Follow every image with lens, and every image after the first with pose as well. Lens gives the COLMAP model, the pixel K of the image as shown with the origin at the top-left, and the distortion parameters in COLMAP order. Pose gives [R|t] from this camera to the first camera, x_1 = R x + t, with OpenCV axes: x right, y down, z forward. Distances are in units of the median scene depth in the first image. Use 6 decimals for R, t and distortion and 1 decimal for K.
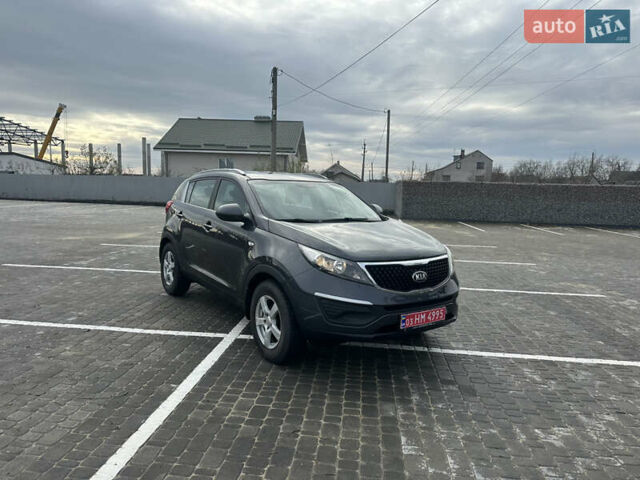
lens RADIAL K [[448.7, 0, 320.0], [0, 448.7, 240.0], [0, 0, 1]] dist [0.078806, -0.096002]
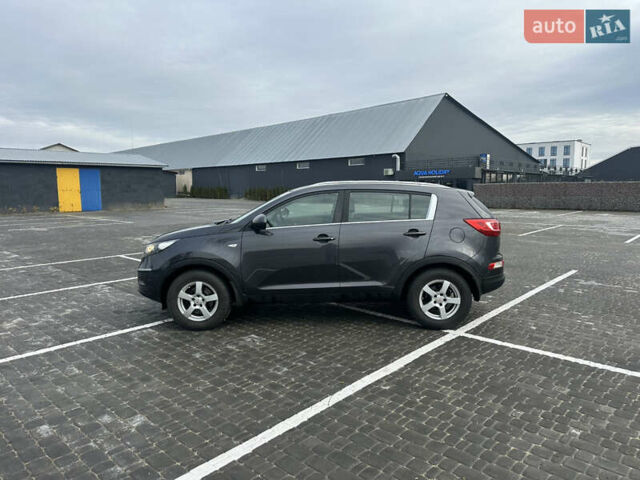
lens RADIAL K [[448.7, 0, 320.0], [0, 448.7, 240.0], [0, 0, 1]] dist [0.078806, -0.096002]
pose [[-0.602130, 0.065865, -0.795676, 0.600859], [-0.105090, 0.981382, 0.160764, -0.145316], [0.791451, 0.180419, -0.583998, 1.261707]]
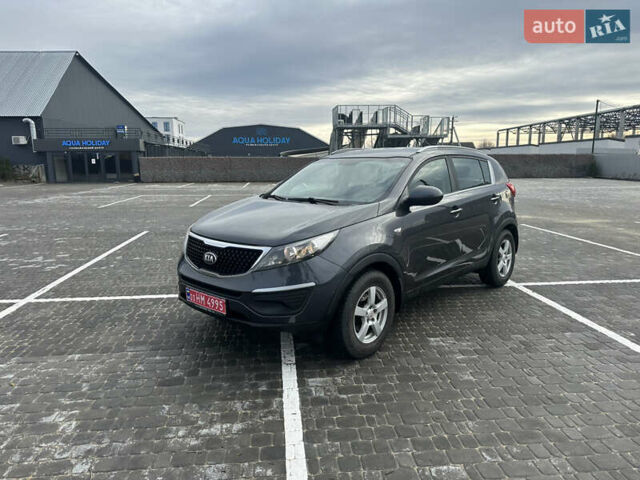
lens RADIAL K [[448.7, 0, 320.0], [0, 448.7, 240.0], [0, 0, 1]] dist [0.078806, -0.096002]
pose [[0.195161, 0.140134, -0.970708, 0.615593], [-0.103004, 0.987195, 0.121805, -0.049890], [0.975347, 0.076216, 0.207097, 0.533140]]
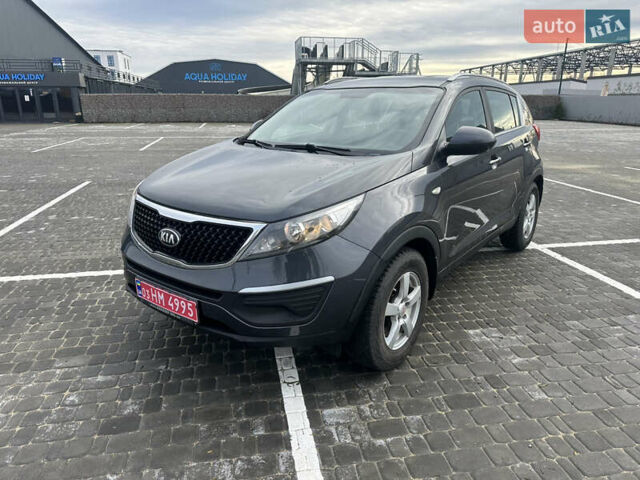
lens RADIAL K [[453.0, 0, 320.0], [0, 453.0, 240.0], [0, 0, 1]] dist [0.015107, -0.002844]
pose [[0.280679, 0.254721, -0.925385, 0.452624], [-0.106097, 0.966467, 0.233849, -0.044837], [0.953920, 0.032545, 0.298292, 0.525597]]
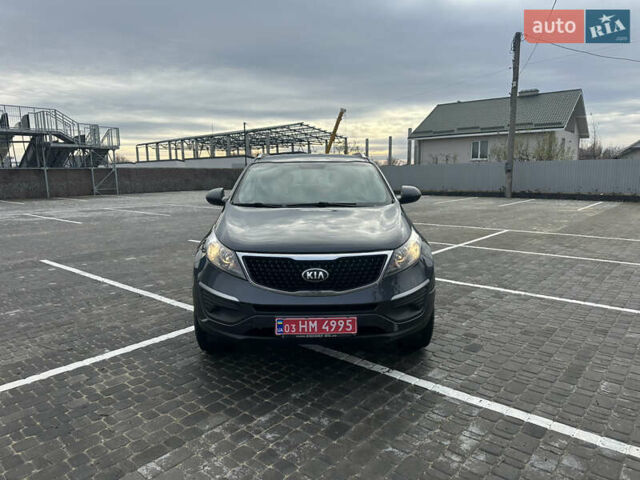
lens RADIAL K [[448.7, 0, 320.0], [0, 448.7, 240.0], [0, 0, 1]] dist [0.078806, -0.096002]
pose [[0.821447, 0.046949, -0.568349, 0.353131], [-0.031332, 0.998816, 0.037224, -0.005630], [0.569423, -0.012770, 0.821945, 0.181106]]
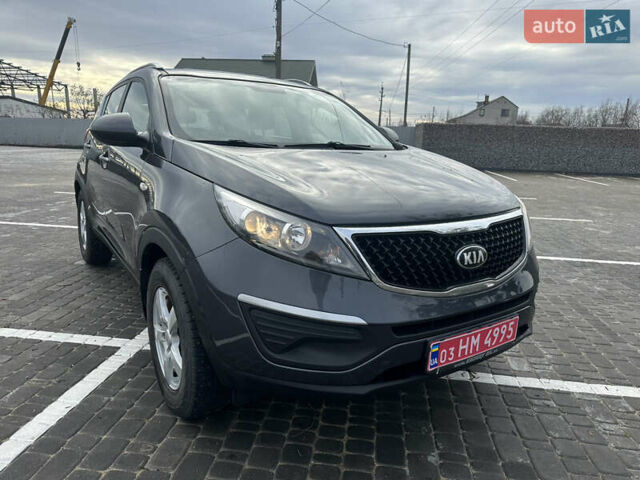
lens RADIAL K [[454.8, 0, 320.0], [0, 454.8, 240.0], [0, 0, 1]] dist [-0.003429, -0.001378]
pose [[0.999418, 0.009255, -0.032834, 0.041018], [-0.005712, 0.994307, 0.106404, 0.007403], [0.033632, -0.106154, 0.993781, 0.273047]]
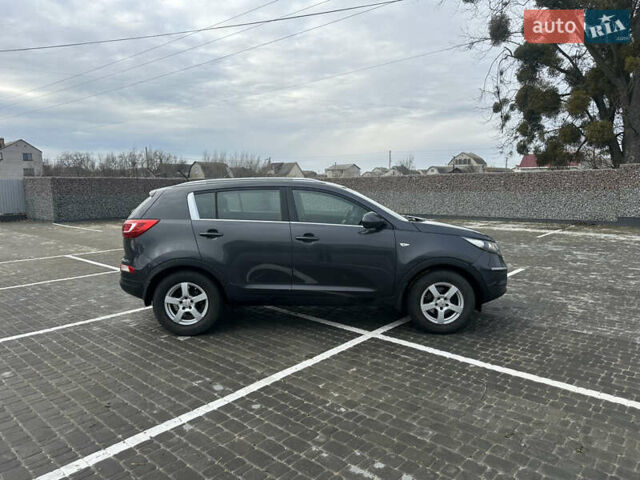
lens RADIAL K [[448.7, 0, 320.0], [0, 448.7, 240.0], [0, 0, 1]] dist [0.078806, -0.096002]
pose [[0.583130, -0.139905, 0.800241, -0.702590], [0.124934, 0.988785, 0.081829, -0.073970], [-0.802715, 0.052260, 0.594069, 0.284582]]
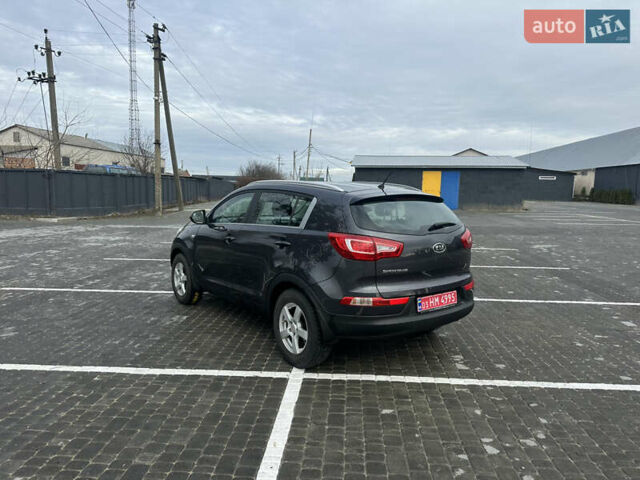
lens RADIAL K [[448.7, 0, 320.0], [0, 448.7, 240.0], [0, 0, 1]] dist [0.078806, -0.096002]
pose [[-0.998619, -0.040551, -0.033413, -0.089945], [-0.047150, 0.972221, 0.229268, -0.198758], [0.023188, 0.230526, -0.972790, 1.541769]]
